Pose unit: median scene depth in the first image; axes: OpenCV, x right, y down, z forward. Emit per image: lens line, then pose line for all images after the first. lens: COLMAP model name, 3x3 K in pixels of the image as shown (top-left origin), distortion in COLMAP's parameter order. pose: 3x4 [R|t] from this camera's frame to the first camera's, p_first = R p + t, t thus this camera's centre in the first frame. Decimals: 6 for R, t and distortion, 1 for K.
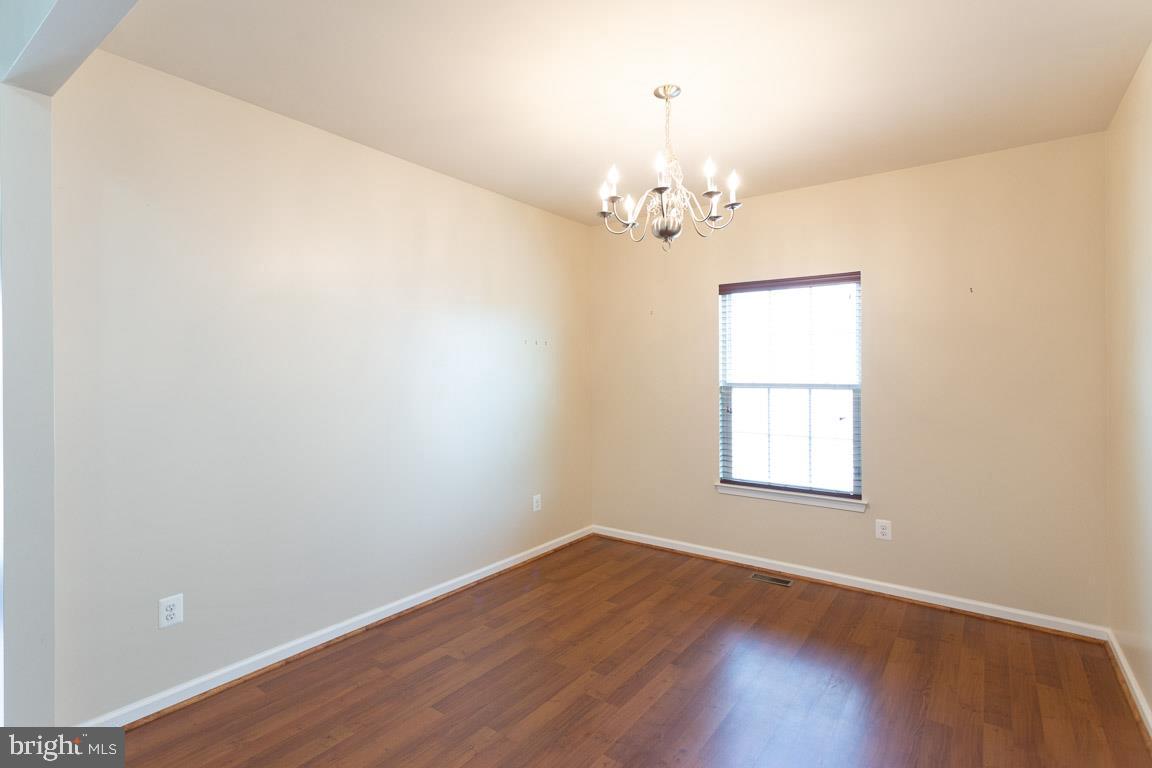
lens RADIAL K [[557.6, 0, 569.1], [0, 557.6, 359.0], [0, 0, 1]] dist [0.005123, 0.001309]
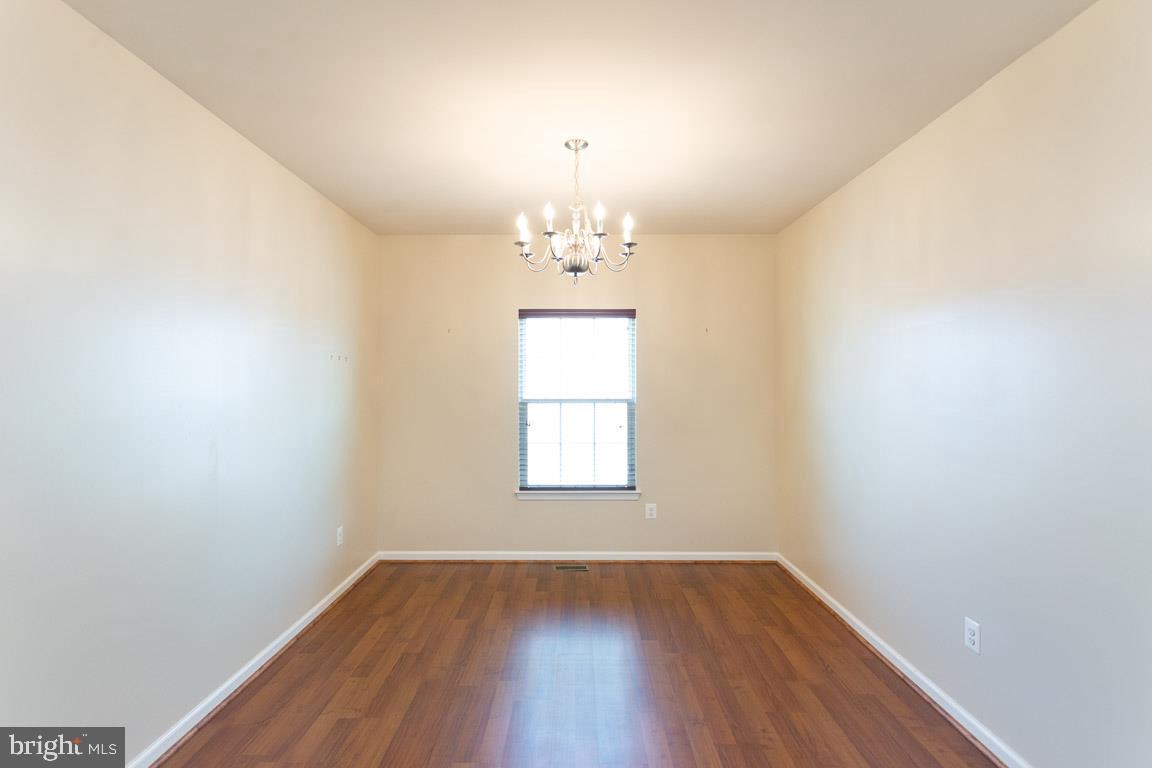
lens RADIAL K [[555.9, 0, 573.7], [0, 555.9, 368.3], [0, 0, 1]] dist [-0.000950, 0.000616]
pose [[0.809028, 0.016053, 0.587551, -0.321638], [-0.012163, 0.999870, -0.010570, -0.008228], [-0.587644, 0.001405, 0.809118, 0.061110]]
